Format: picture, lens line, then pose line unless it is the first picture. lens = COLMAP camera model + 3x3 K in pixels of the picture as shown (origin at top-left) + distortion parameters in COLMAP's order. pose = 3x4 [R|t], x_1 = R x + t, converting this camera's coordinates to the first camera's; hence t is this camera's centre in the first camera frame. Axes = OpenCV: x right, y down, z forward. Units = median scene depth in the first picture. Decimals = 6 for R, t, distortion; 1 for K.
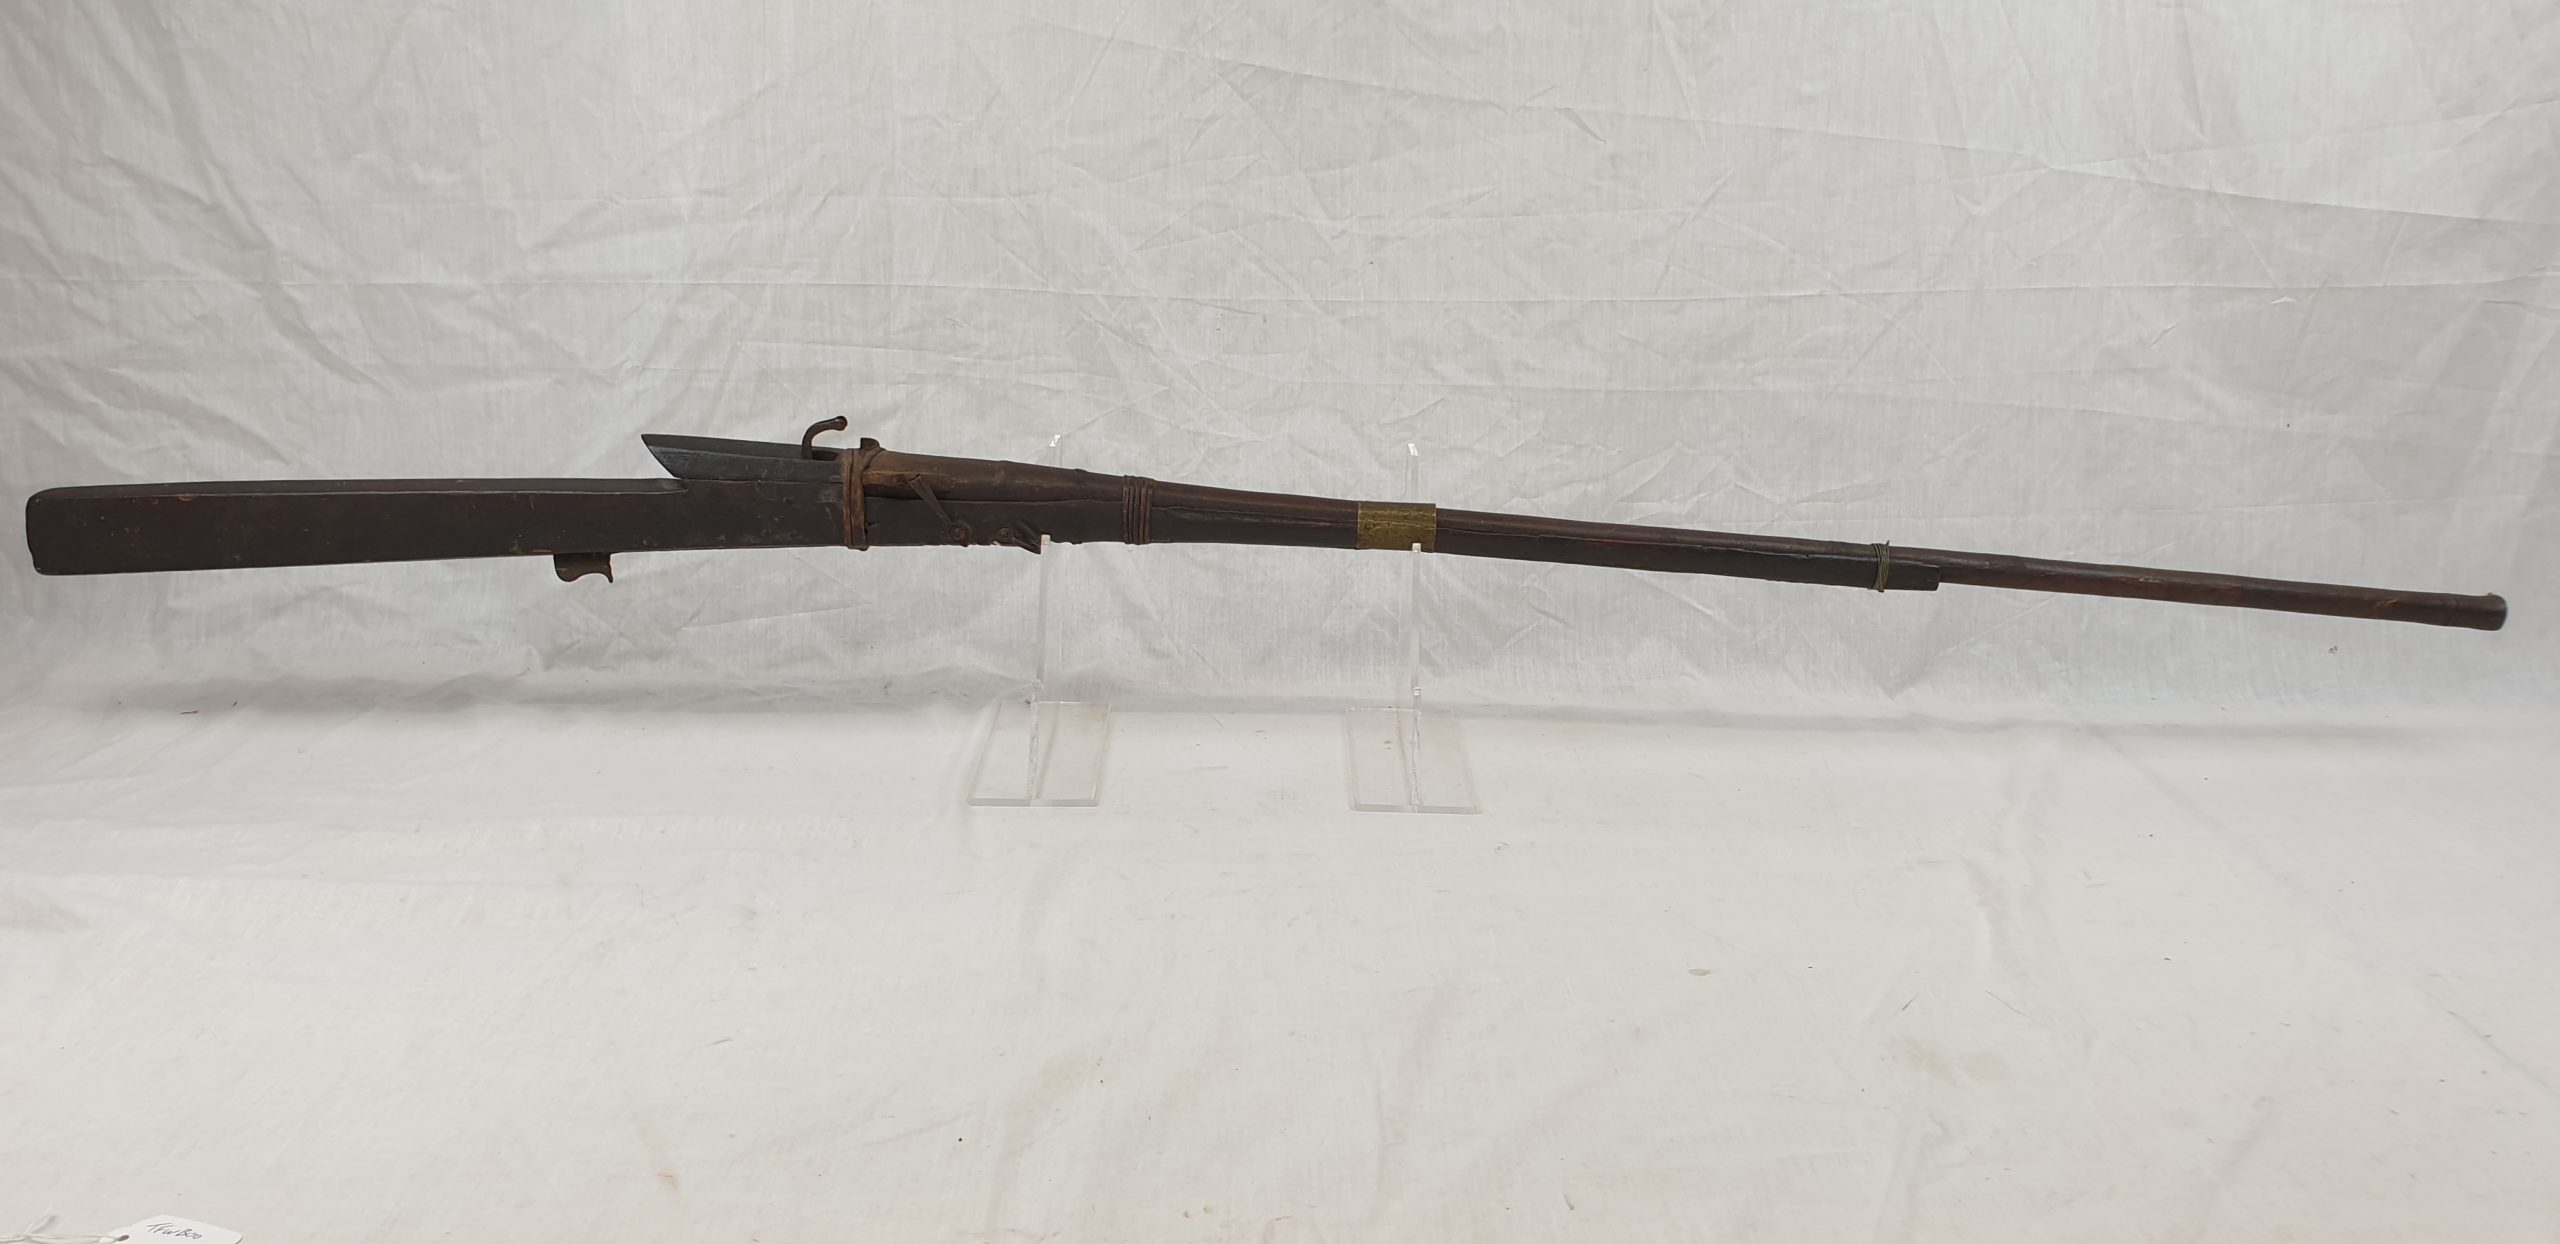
lens RADIAL K [[1999.6, 0, 1310.3], [0, 1999.6, 668.4], [0, 0, 1]] dist [0.029819, -0.035505]
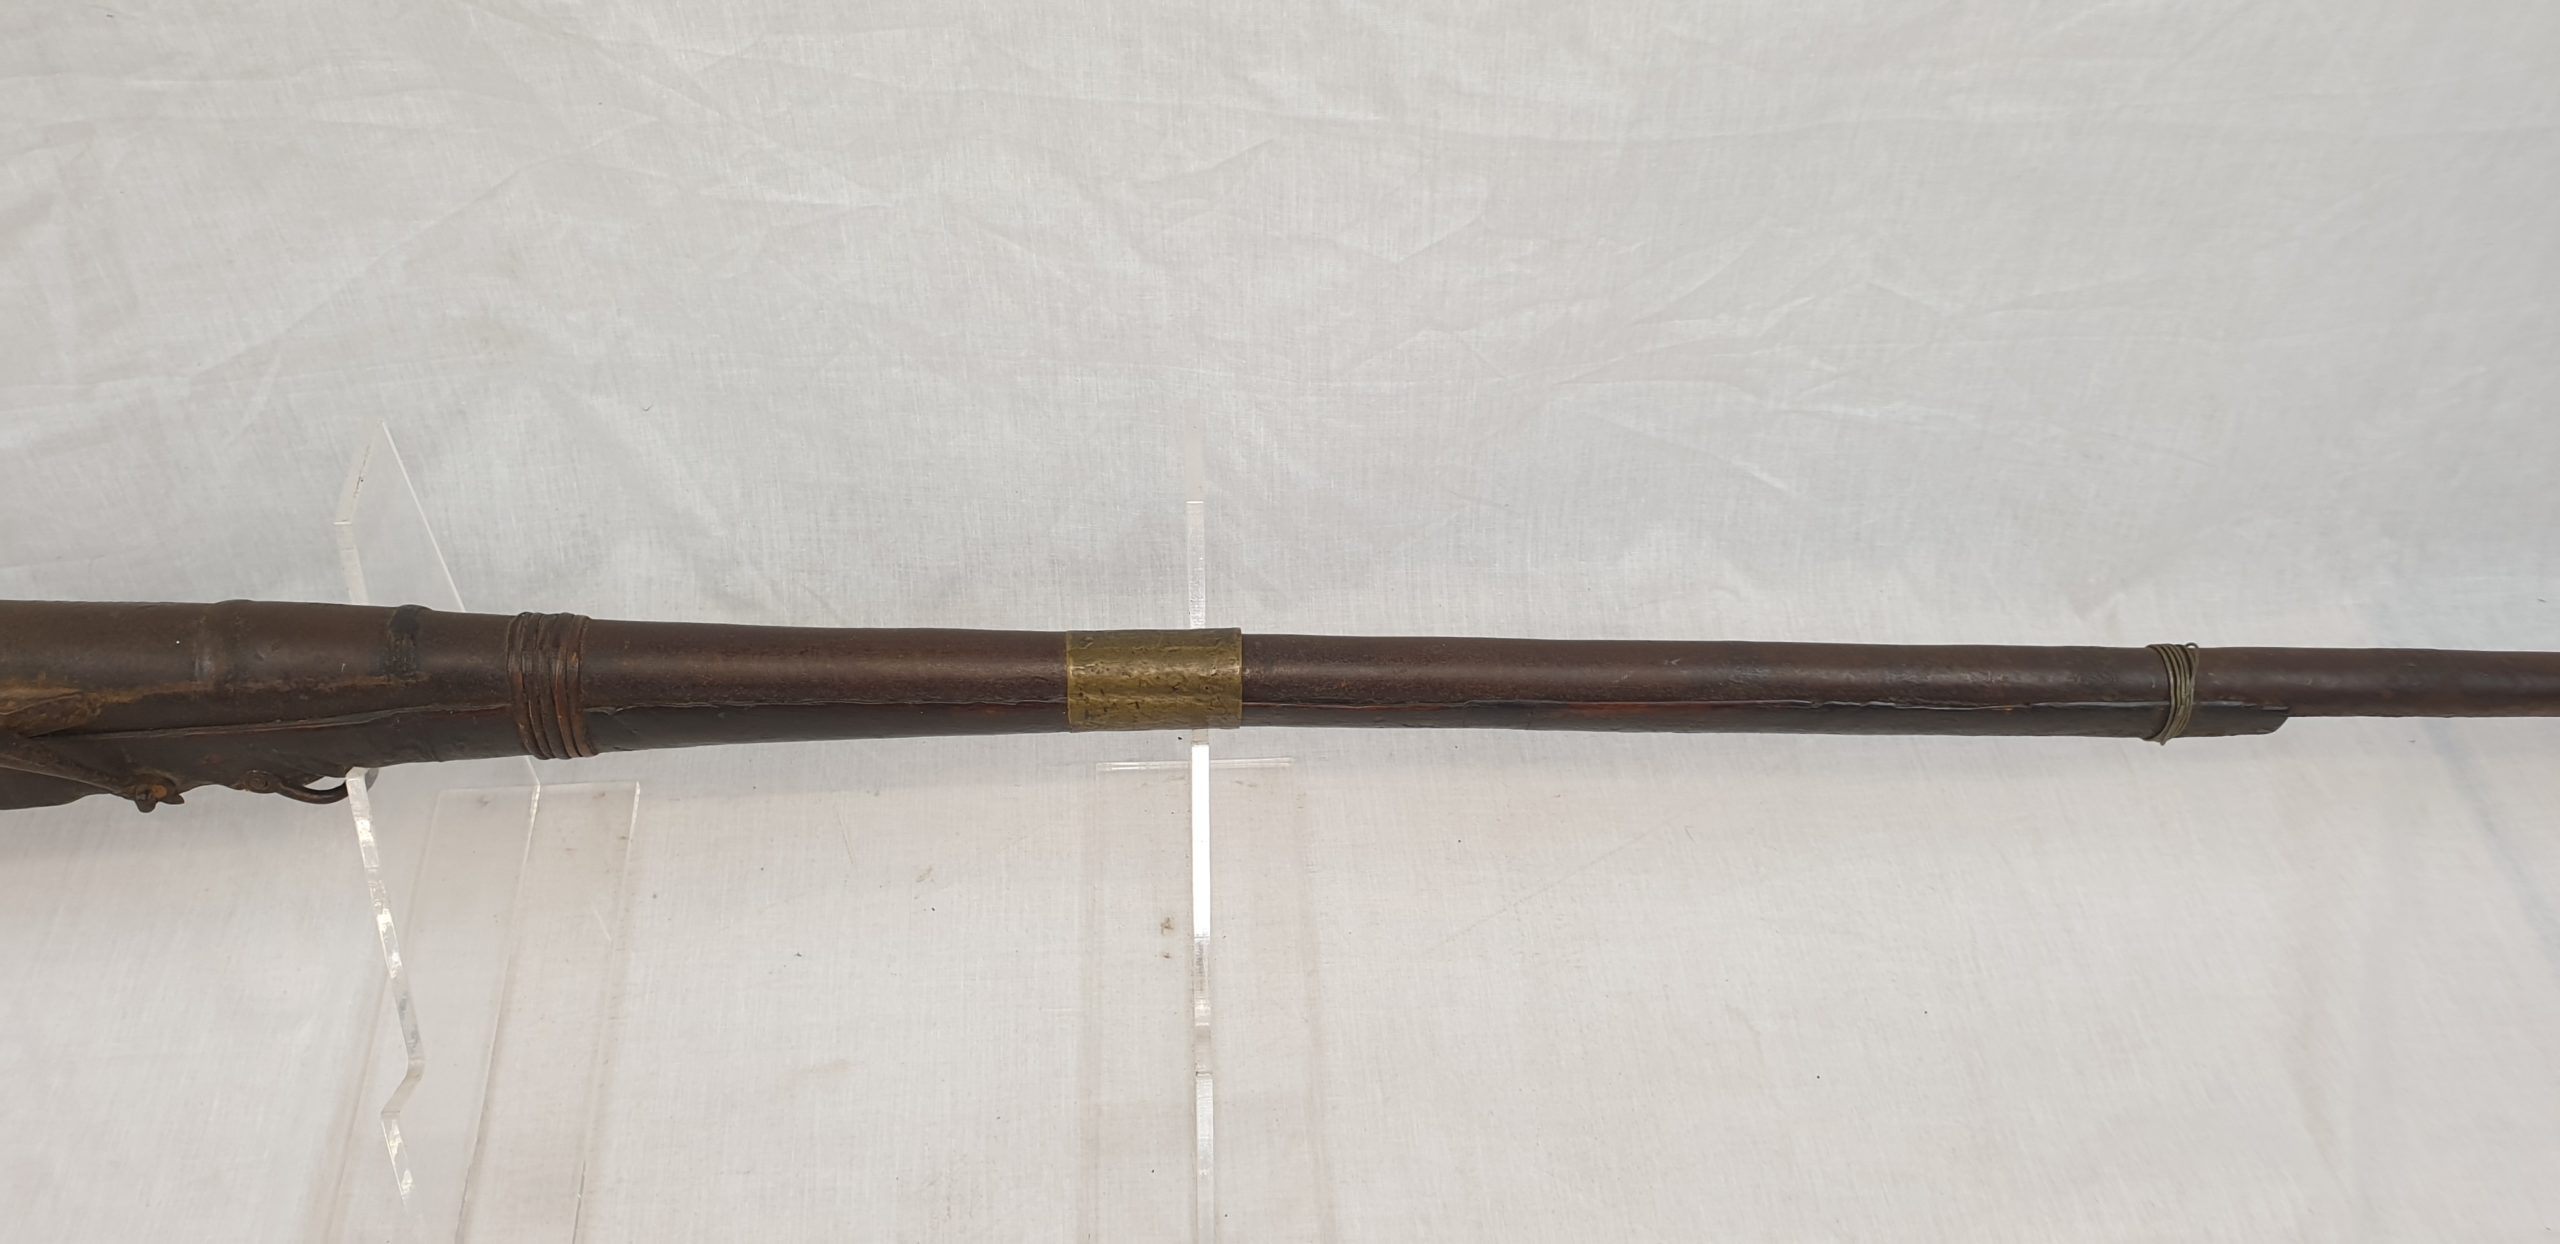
lens RADIAL K [[1999.6, 0, 1308.2], [0, 1999.6, 638.6], [0, 0, 1]] dist [0.029819, -0.035505]
pose [[0.998256, -0.036917, 0.046073, 0.050046], [0.003857, 0.819493, 0.573077, -0.306547], [-0.058913, -0.571899, 0.818206, 0.562639]]
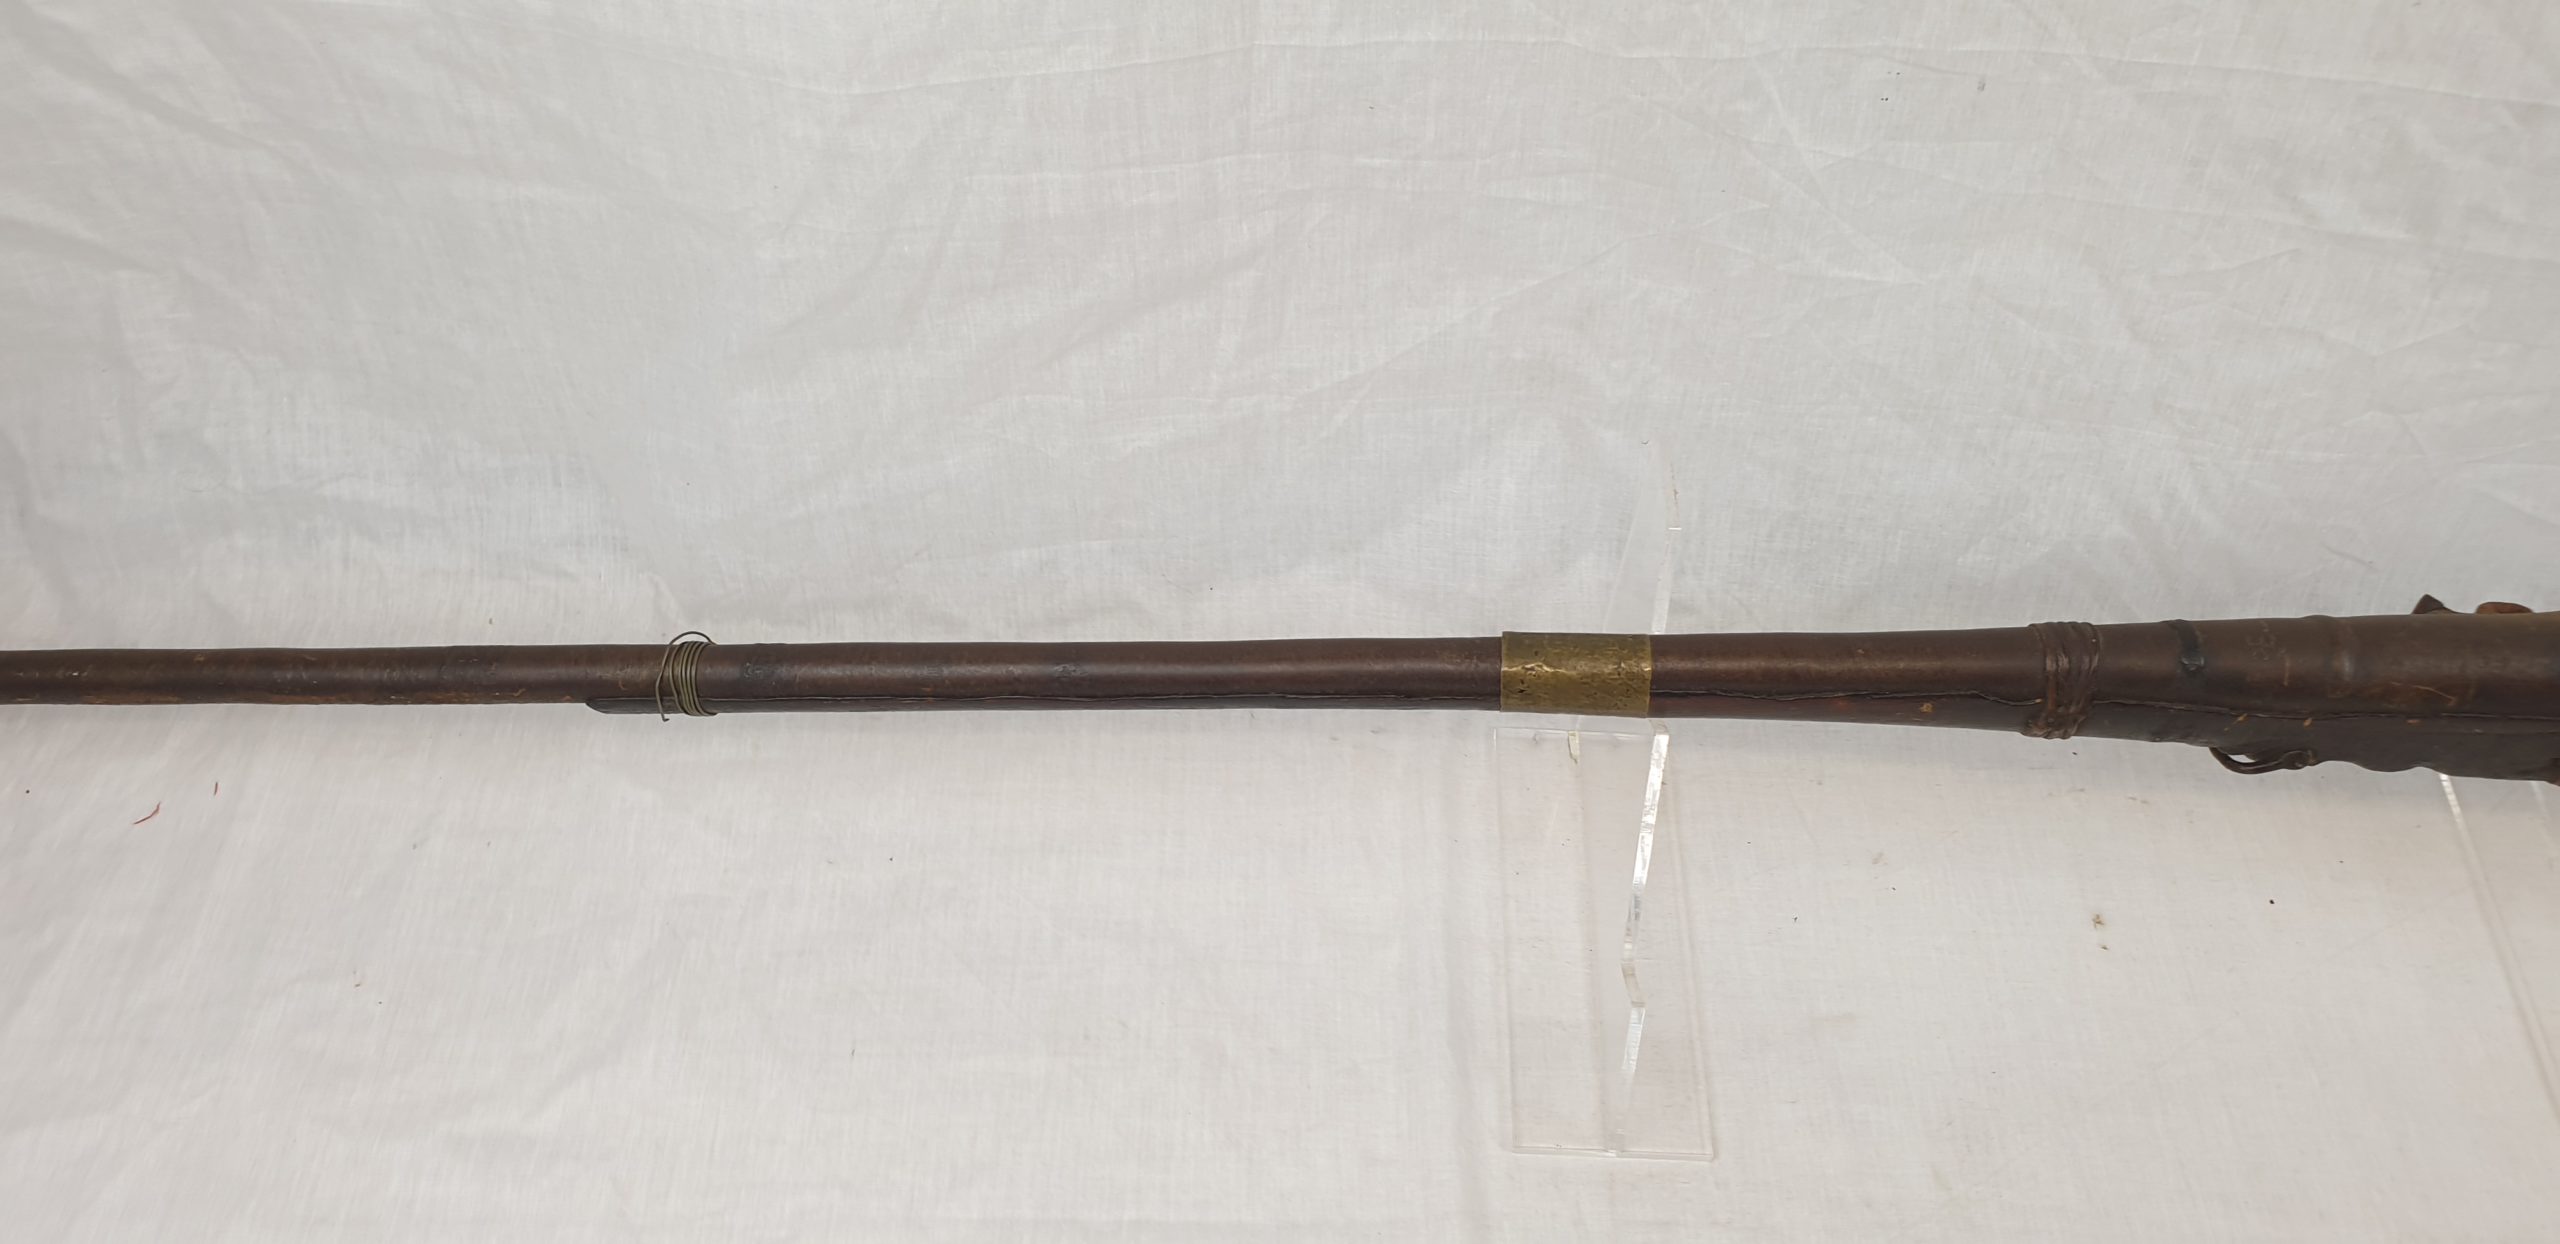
lens RADIAL K [[1999.6, 0, 1300.2], [0, 1999.6, 653.0], [0, 0, 1]] dist [0.029819, -0.035505]
pose [[0.999472, 0.028902, -0.014862, -0.184996], [-0.013917, 0.793887, 0.607906, -0.370269], [0.029369, -0.607378, 0.793870, 0.513342]]
